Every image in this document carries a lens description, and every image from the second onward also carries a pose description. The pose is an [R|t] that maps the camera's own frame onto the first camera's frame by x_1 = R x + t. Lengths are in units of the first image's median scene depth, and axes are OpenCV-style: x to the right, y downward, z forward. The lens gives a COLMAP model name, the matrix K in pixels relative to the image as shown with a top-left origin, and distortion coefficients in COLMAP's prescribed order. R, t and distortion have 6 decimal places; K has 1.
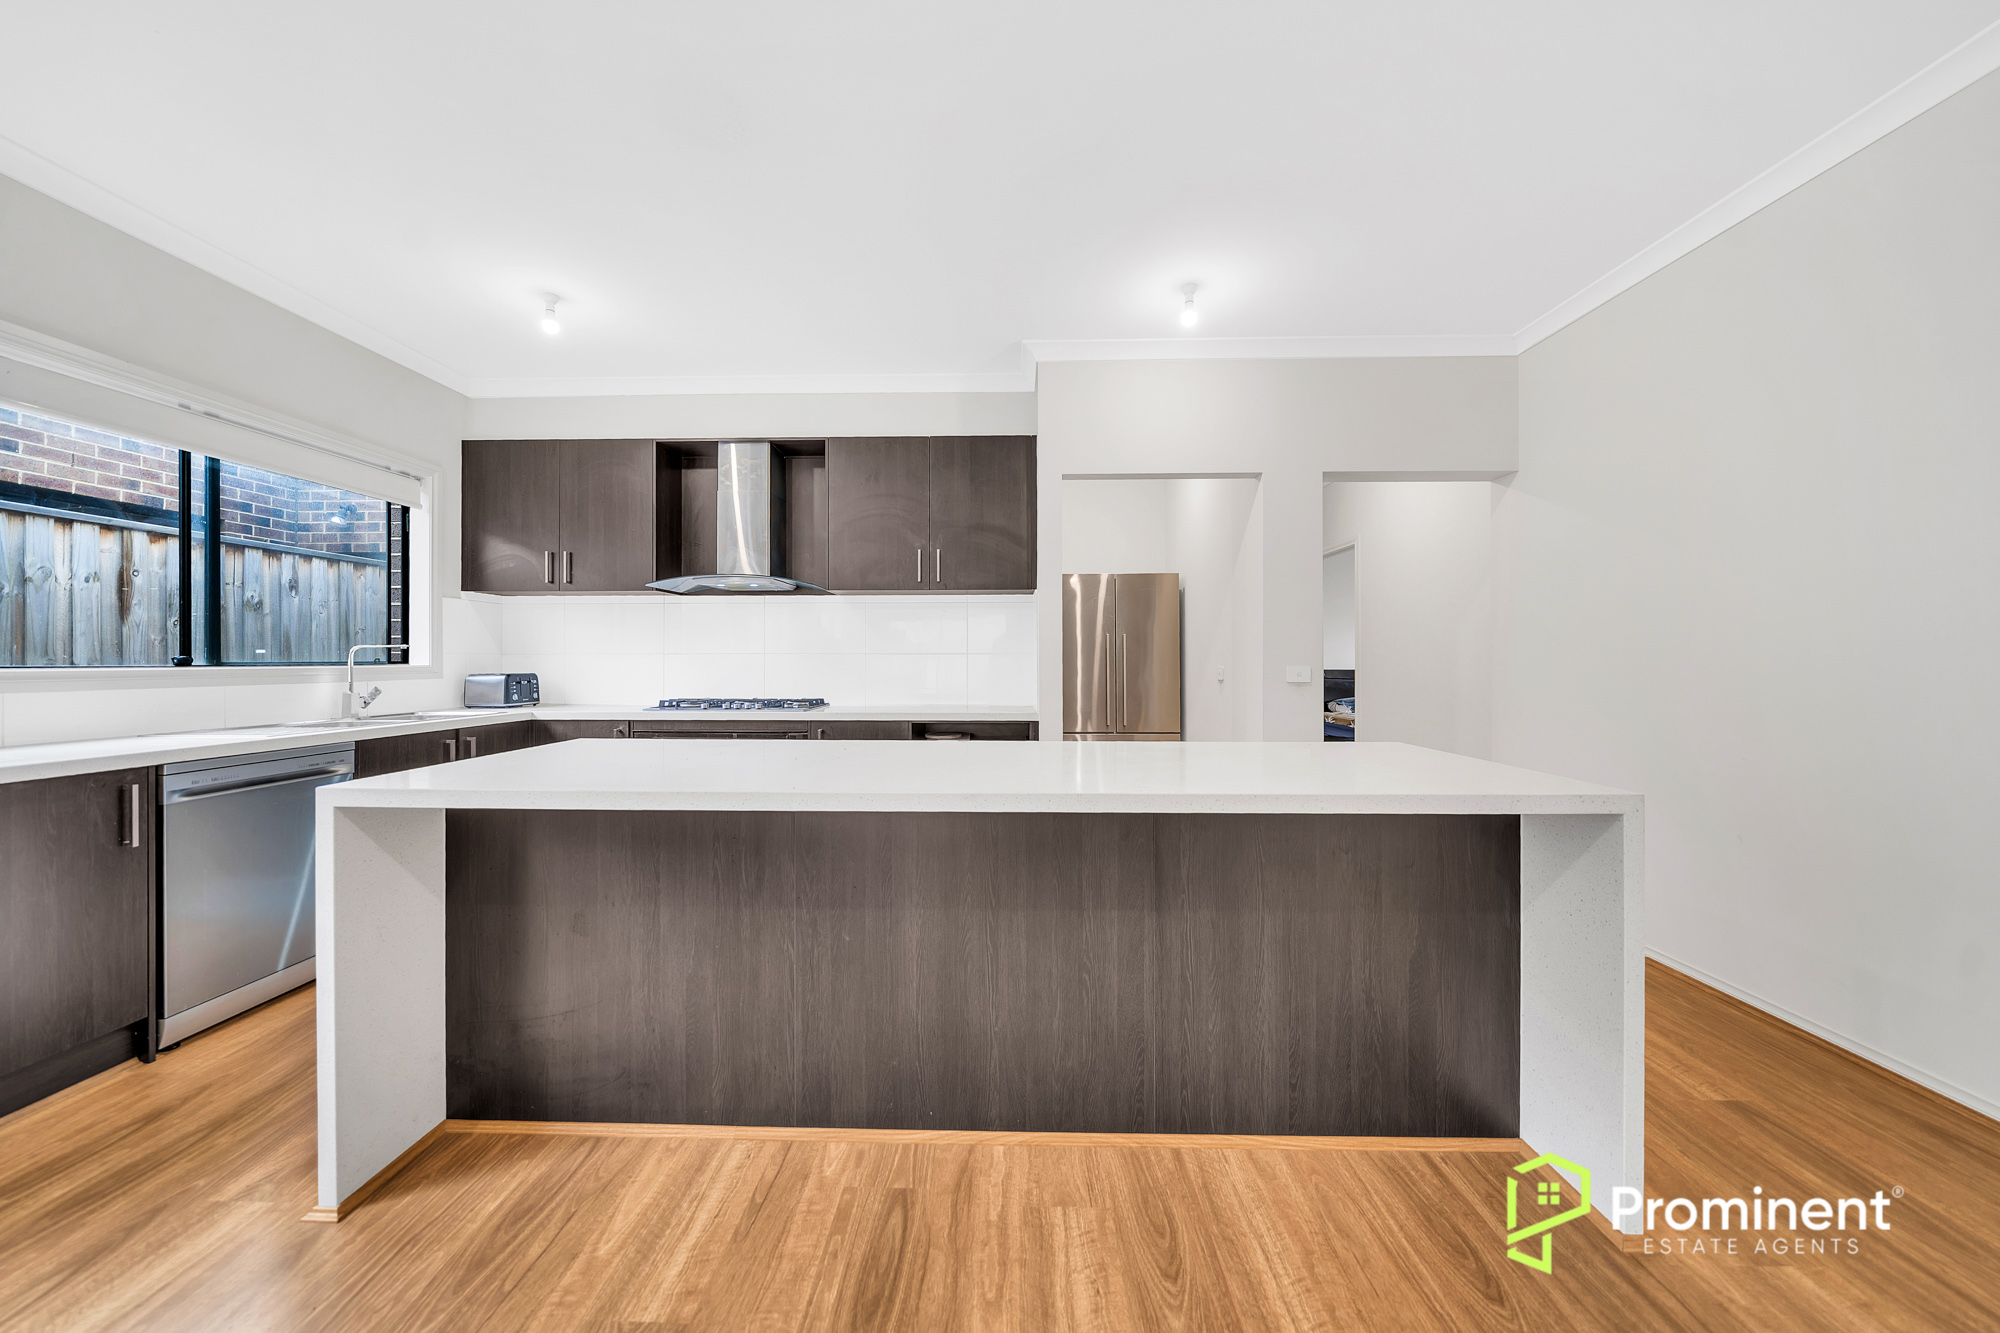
lens RADIAL K [[696.3, 0, 1000.0], [0, 696.3, 666.5], [0, 0, 1]] dist [-0.008209, 0.000219]
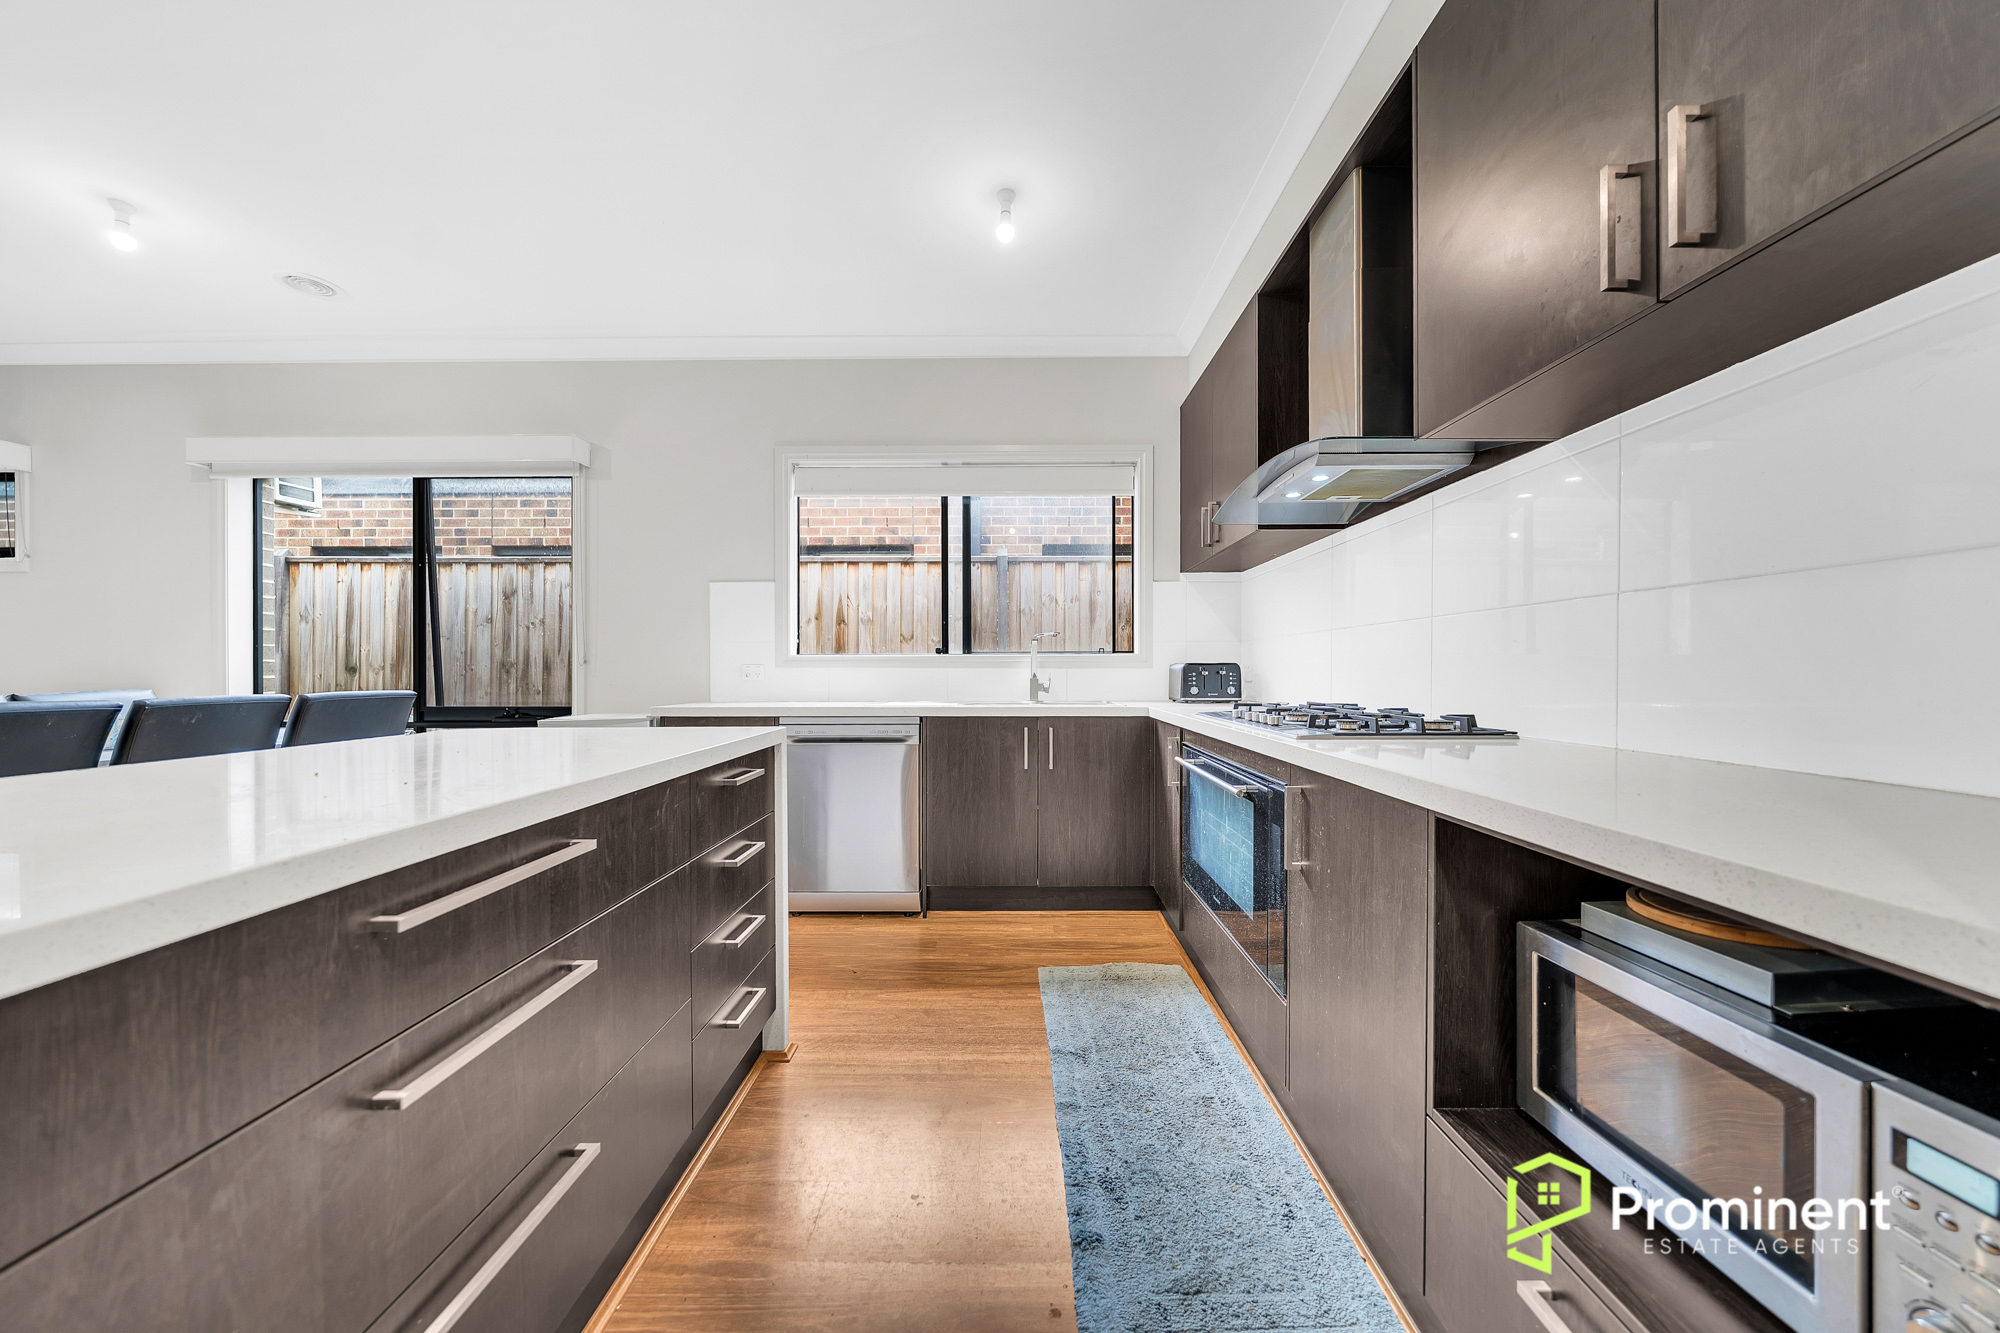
lens RADIAL K [[726.4, 0, 998.3], [0, 726.4, 677.9], [0, 0, 1]] dist [-0.017059, -0.000048]
pose [[0.015989, 0.009809, -0.999824, 0.197708], [-0.003058, 0.999948, 0.009762, 0.024021], [0.999867, 0.002902, 0.016018, 0.841570]]
